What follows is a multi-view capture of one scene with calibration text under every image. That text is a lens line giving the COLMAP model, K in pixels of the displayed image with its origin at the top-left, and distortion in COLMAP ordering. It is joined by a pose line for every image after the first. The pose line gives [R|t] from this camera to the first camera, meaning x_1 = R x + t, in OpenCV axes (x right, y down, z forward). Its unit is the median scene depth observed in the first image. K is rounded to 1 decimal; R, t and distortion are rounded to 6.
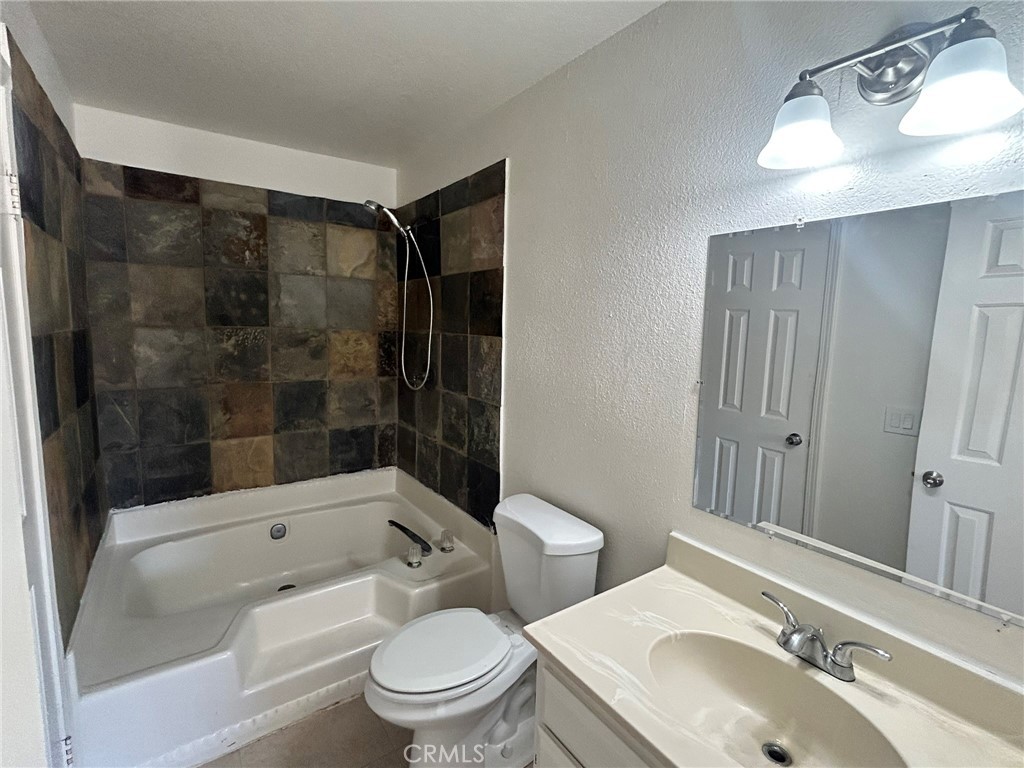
lens RADIAL K [[483.8, 0, 507.6], [0, 483.8, 374.8], [0, 0, 1]] dist [0.000220, 0.000568]
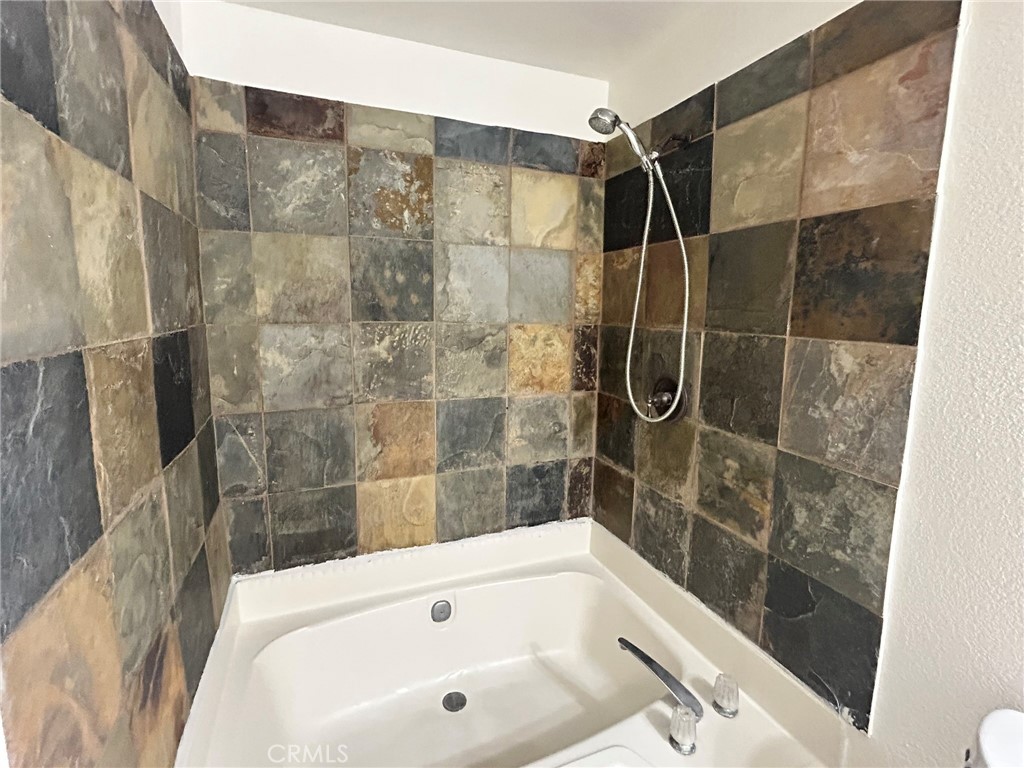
lens RADIAL K [[483.8, 0, 507.6], [0, 483.8, 374.8], [0, 0, 1]] dist [0.000220, 0.000568]
pose [[0.973029, 0.022628, -0.229570, -0.238903], [-0.015829, 0.999381, 0.031416, -0.047952], [0.230138, -0.026935, 0.972785, 0.364894]]
